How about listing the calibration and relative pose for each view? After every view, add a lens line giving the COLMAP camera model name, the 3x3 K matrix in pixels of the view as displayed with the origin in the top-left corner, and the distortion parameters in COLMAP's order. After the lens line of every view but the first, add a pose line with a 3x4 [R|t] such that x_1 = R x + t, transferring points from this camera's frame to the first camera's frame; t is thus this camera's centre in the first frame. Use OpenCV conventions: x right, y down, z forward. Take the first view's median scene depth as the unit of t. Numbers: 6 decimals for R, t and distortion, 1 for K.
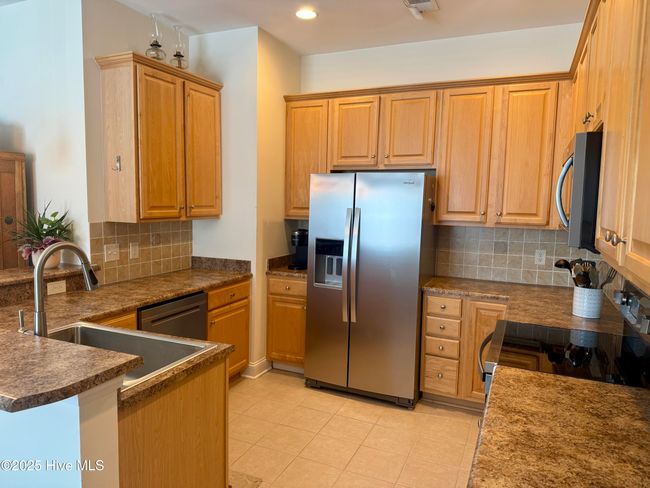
lens RADIAL K [[454.2, 0, 325.0], [0, 454.2, 244.0], [0, 0, 1]] dist [0.087847, -0.136982]
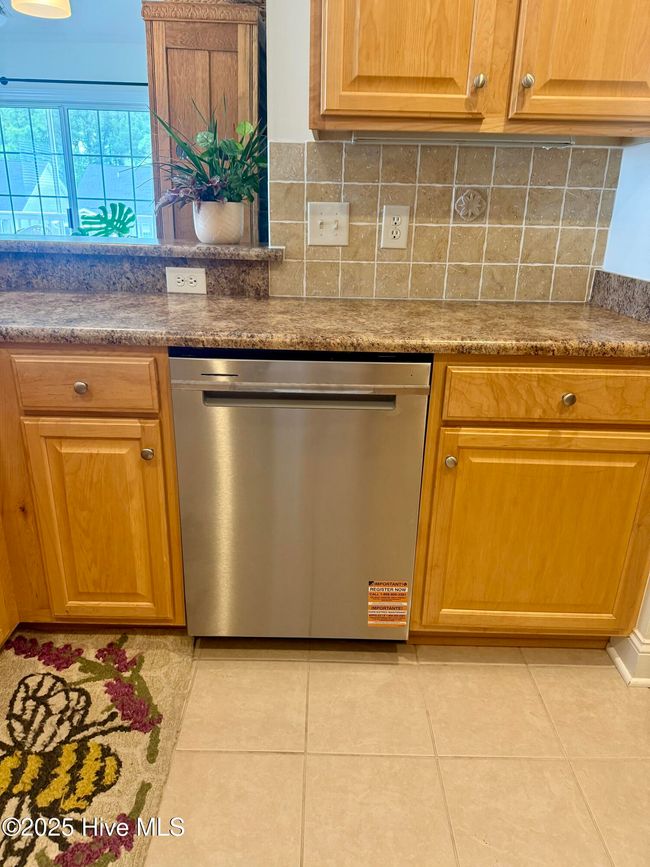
lens RADIAL K [[605.8, 0, 325.0], [0, 605.8, 433.5], [0, 0, 1]] dist [0.087847, -0.136982]
pose [[0.400512, 0.311290, -0.861794, 0.079572], [-0.107181, 0.949983, 0.293334, 0.035664], [0.910001, -0.025116, 0.413844, 0.723206]]
